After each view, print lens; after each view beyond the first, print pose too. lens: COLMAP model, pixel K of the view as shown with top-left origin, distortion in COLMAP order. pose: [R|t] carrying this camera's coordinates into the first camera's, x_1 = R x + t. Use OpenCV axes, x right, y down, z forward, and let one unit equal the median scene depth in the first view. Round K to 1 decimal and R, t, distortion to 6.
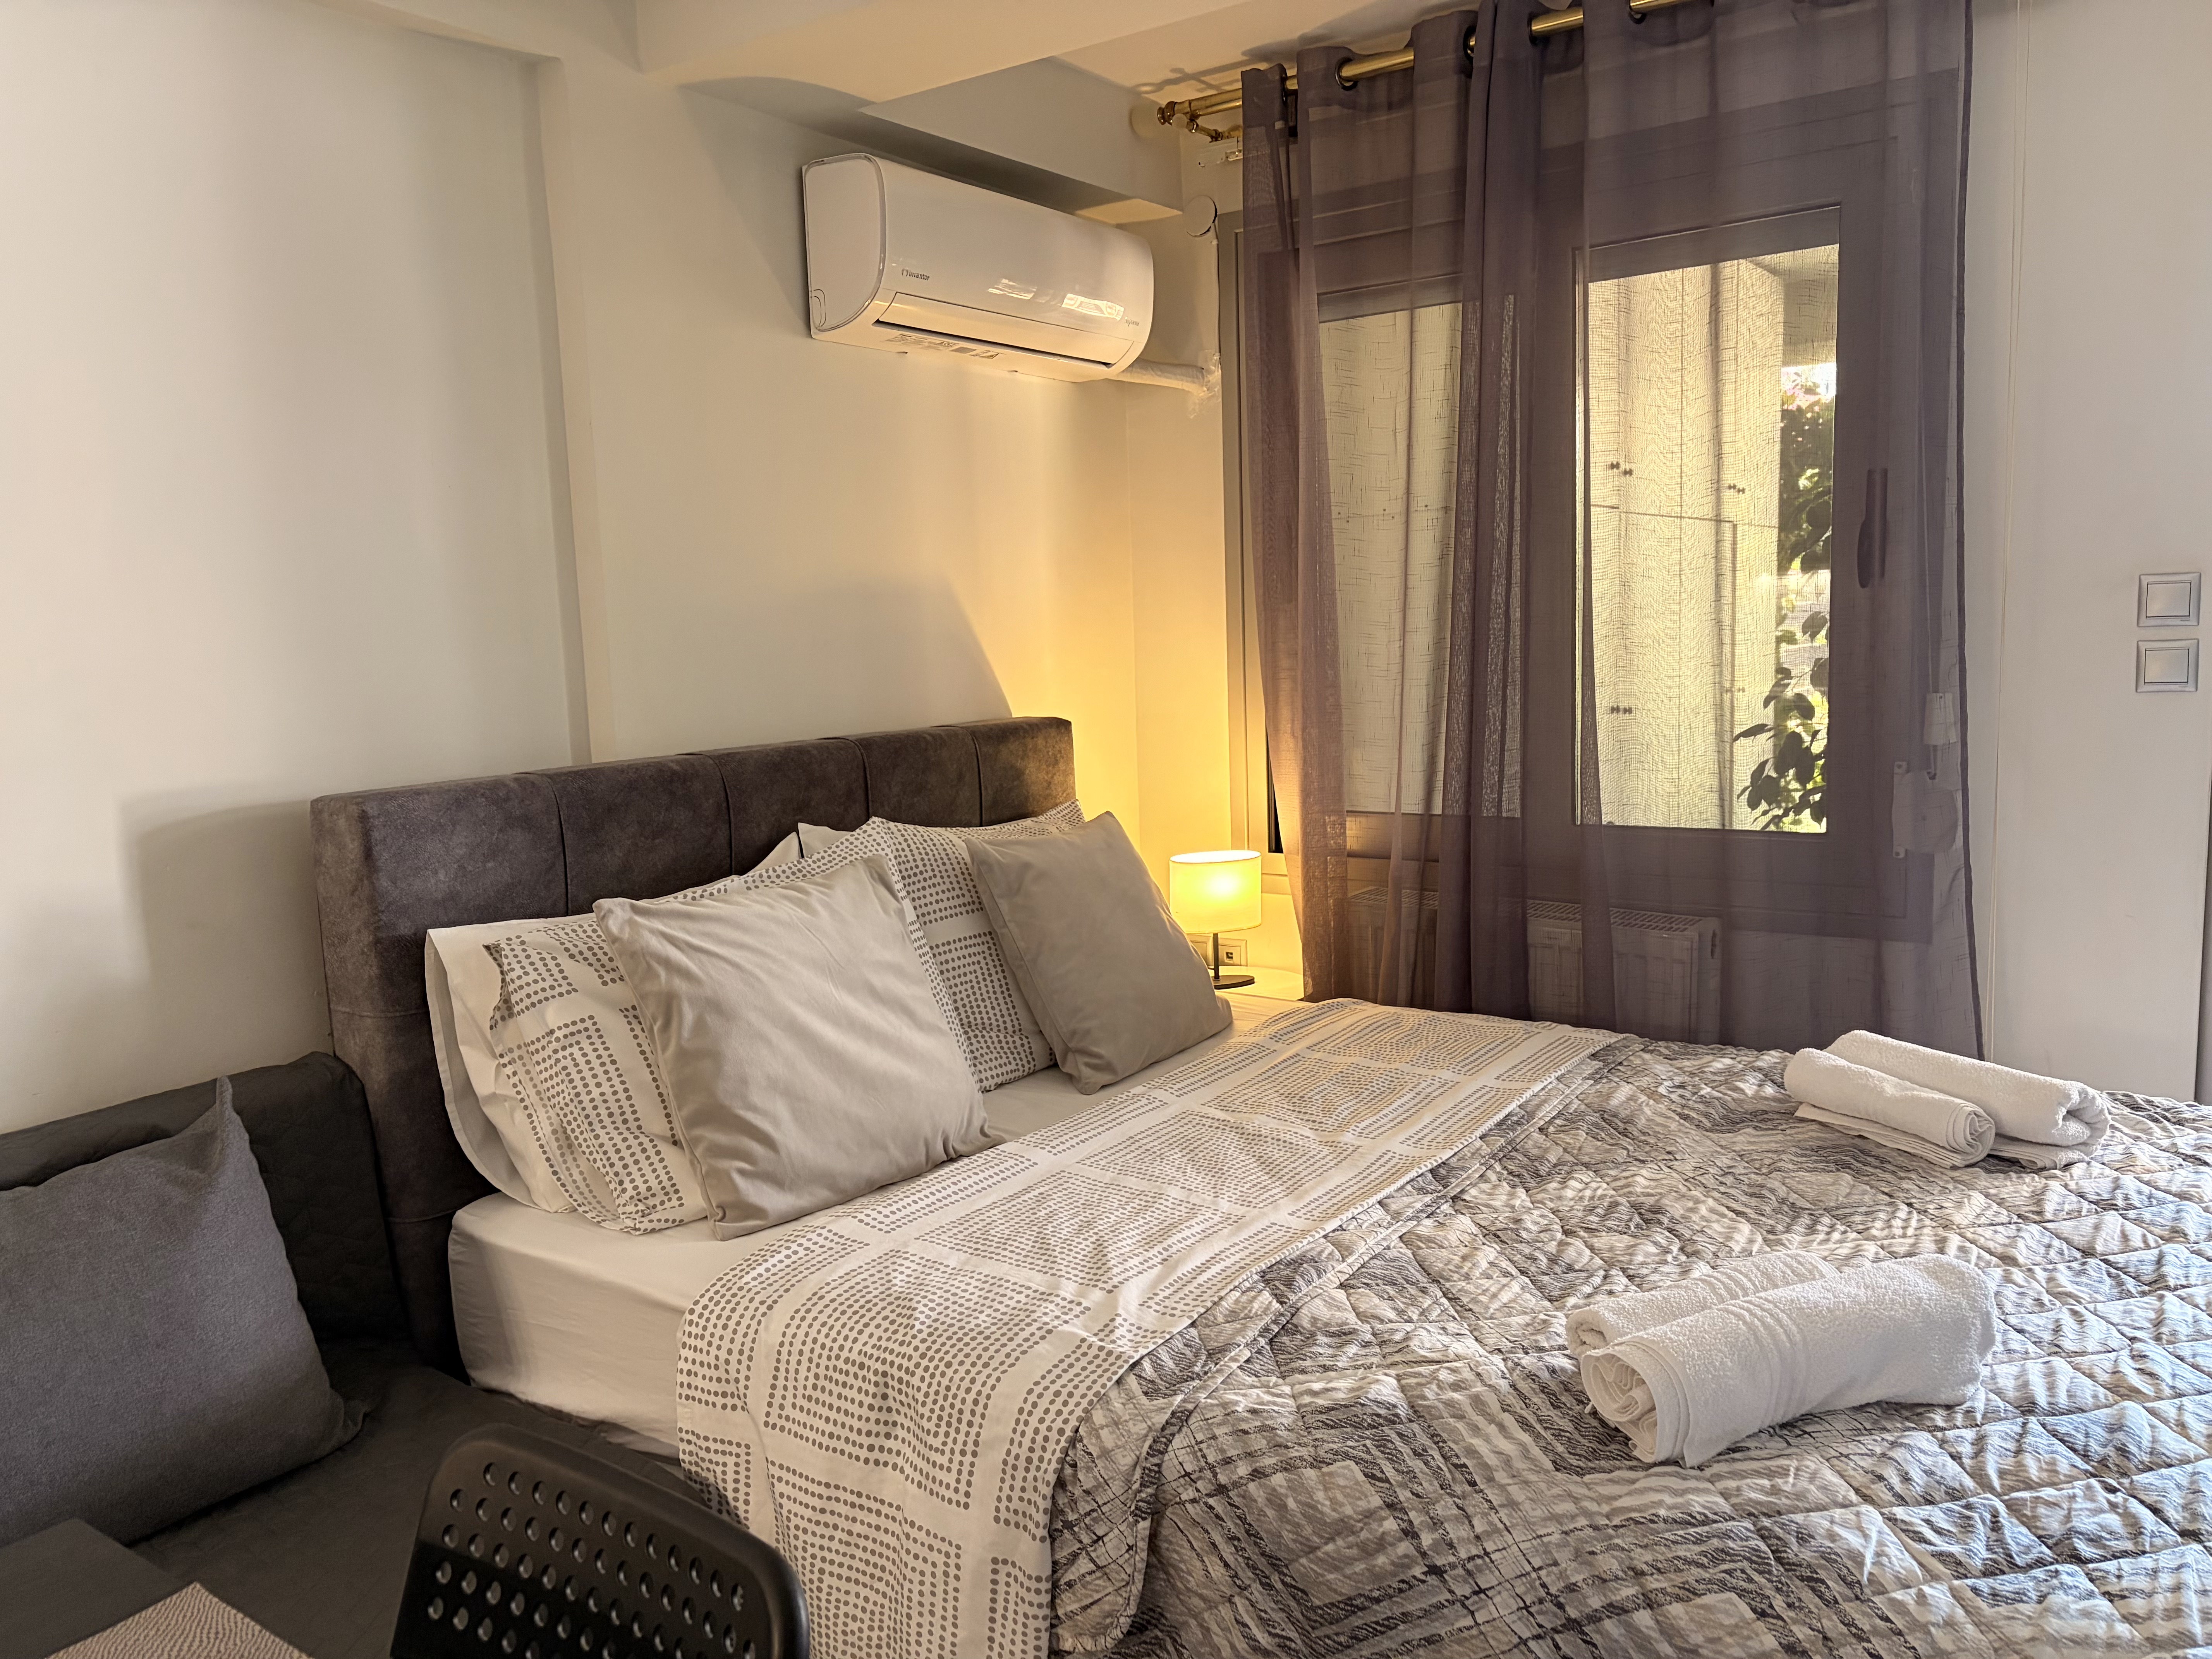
lens RADIAL K [[1672.3, 0, 1095.3], [0, 1672.3, 835.4], [0, 0, 1]] dist [0.044223, -0.044322]
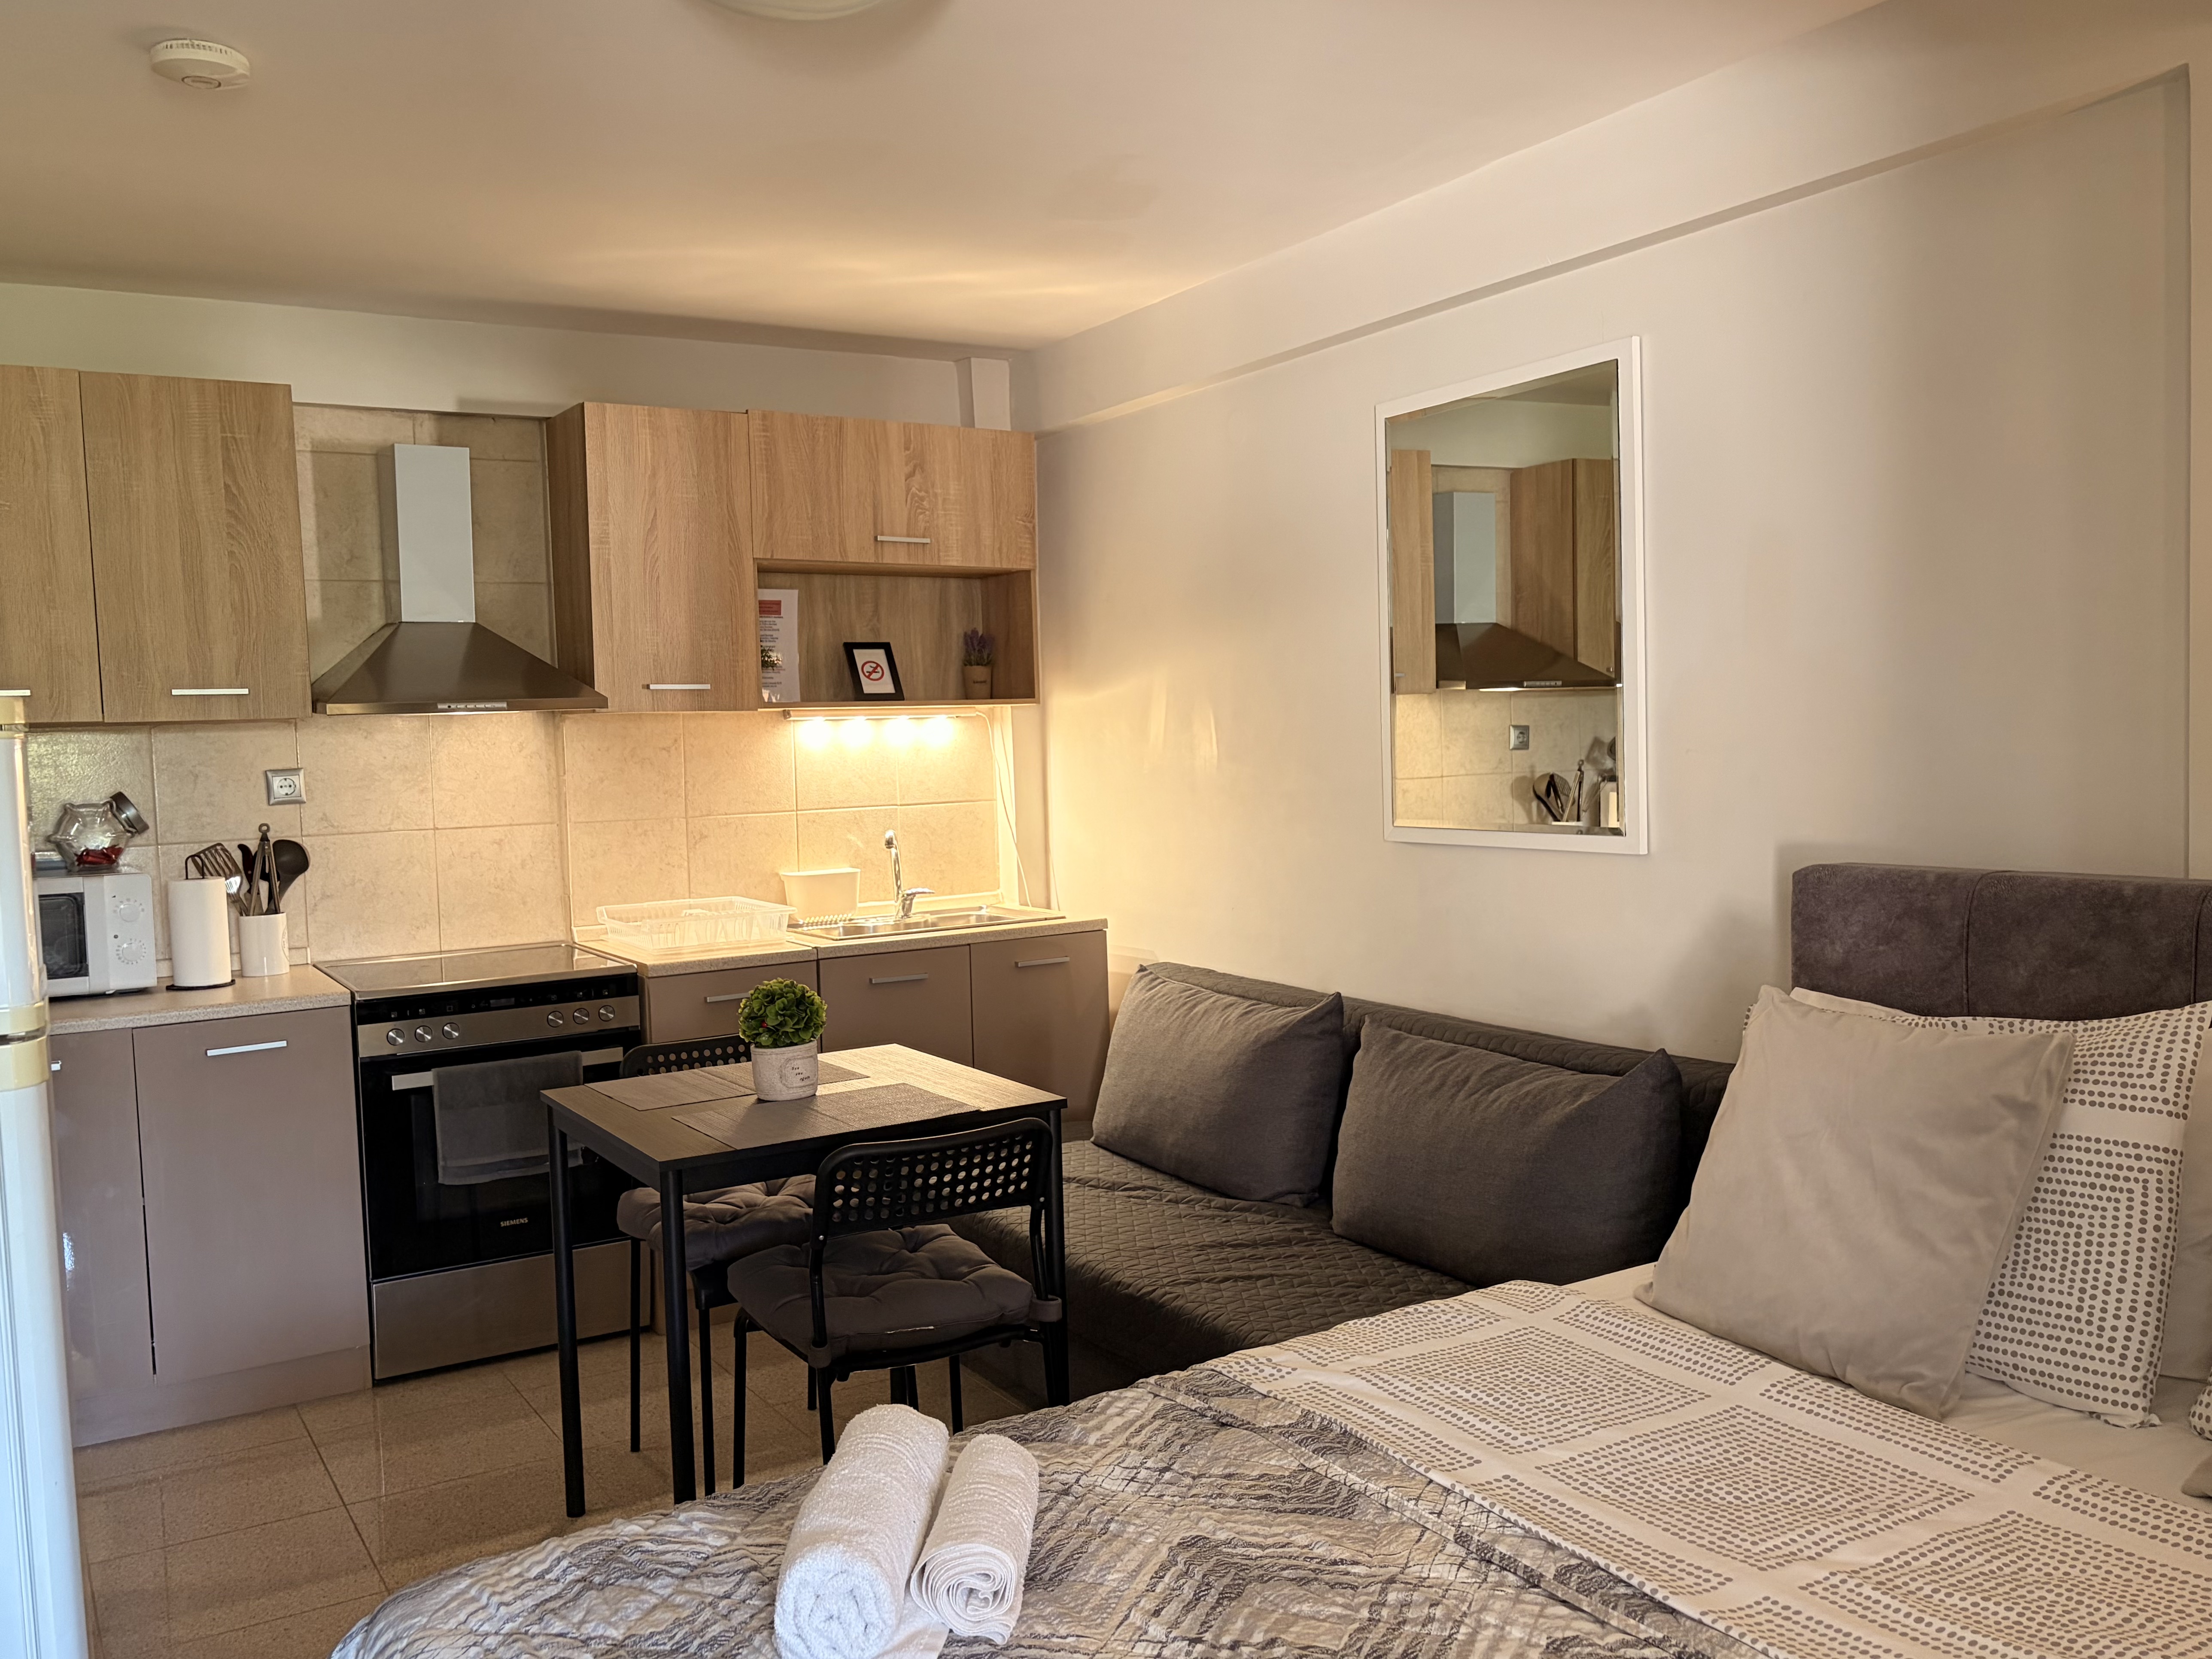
lens RADIAL K [[1844.2, 0, 1104.0], [0, 1844.2, 847.2], [0, 0, 1]] dist [0.077325, -0.081134]
pose [[-0.394173, 0.109845, -0.912448, 0.835852], [-0.073299, 0.985911, 0.150354, -0.173400], [0.916109, 0.126147, -0.380568, 0.933422]]
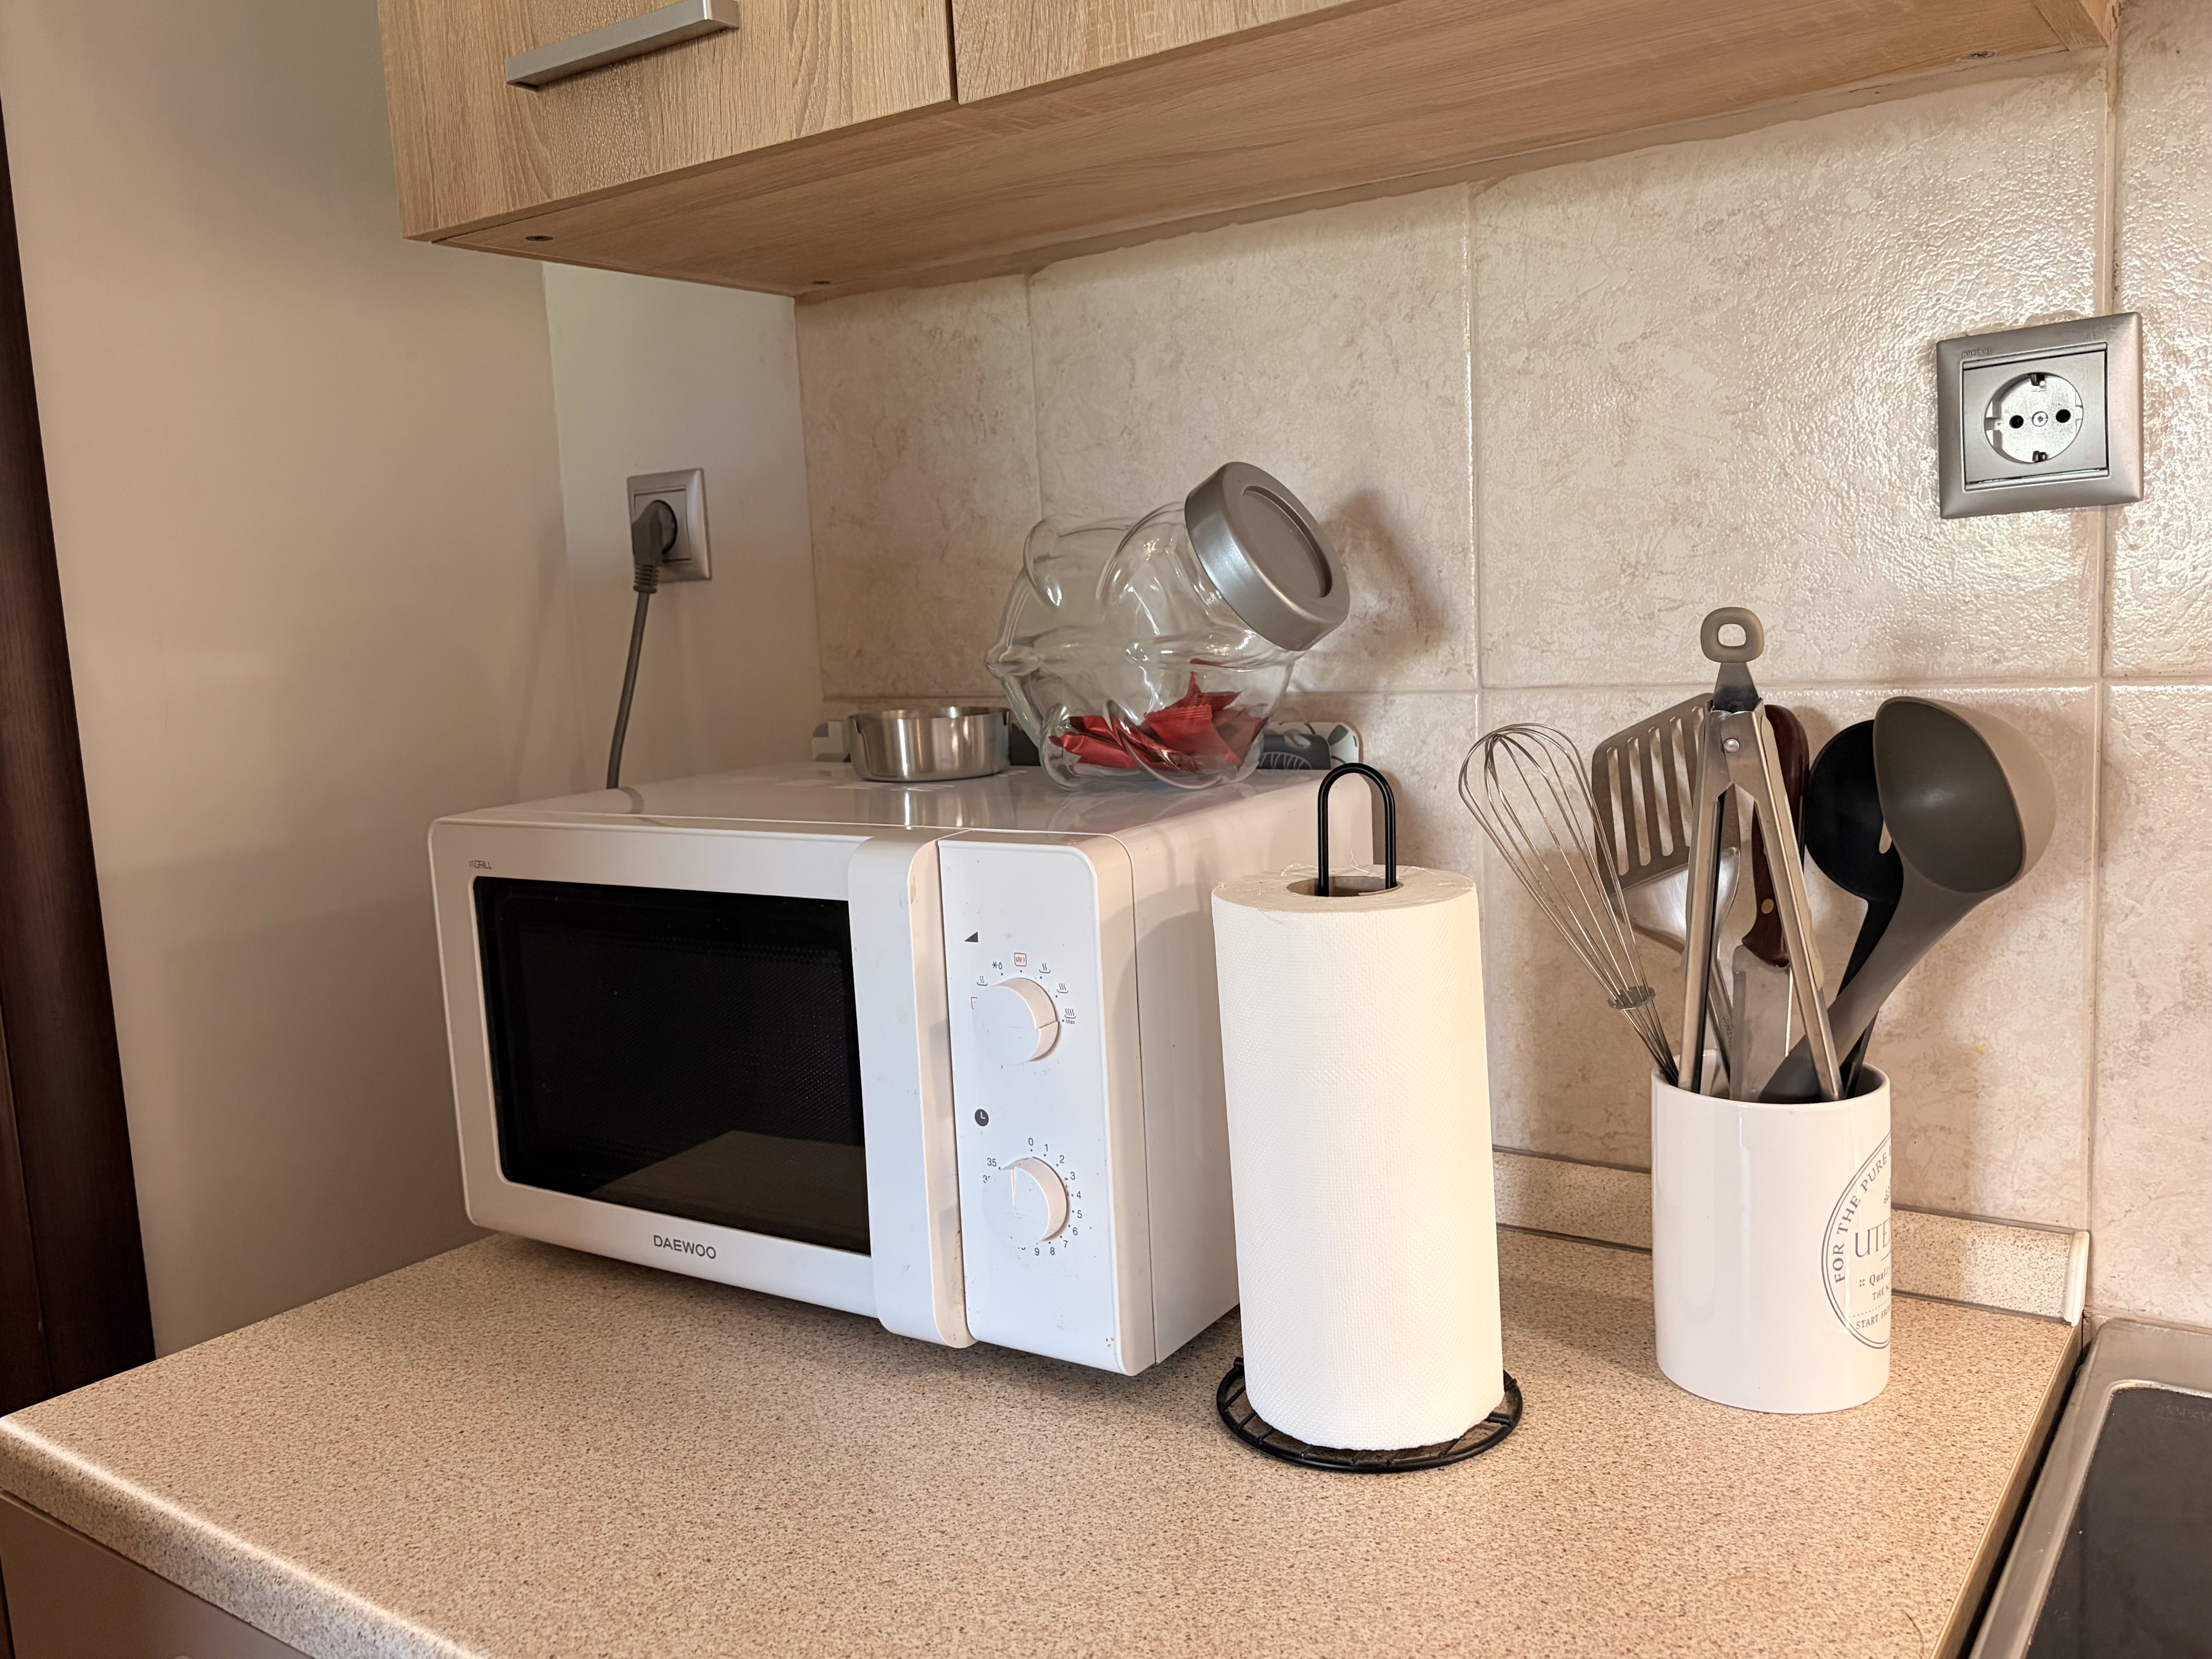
lens RADIAL K [[1825.1, 0, 1126.5], [0, 1825.1, 843.6], [0, 0, 1]] dist [0.033379, -0.033099]
pose [[-0.996206, 0.087024, -0.000943, -0.324362], [0.083796, 0.962071, 0.259609, 0.070195], [0.023499, 0.258545, -0.965713, -0.130545]]
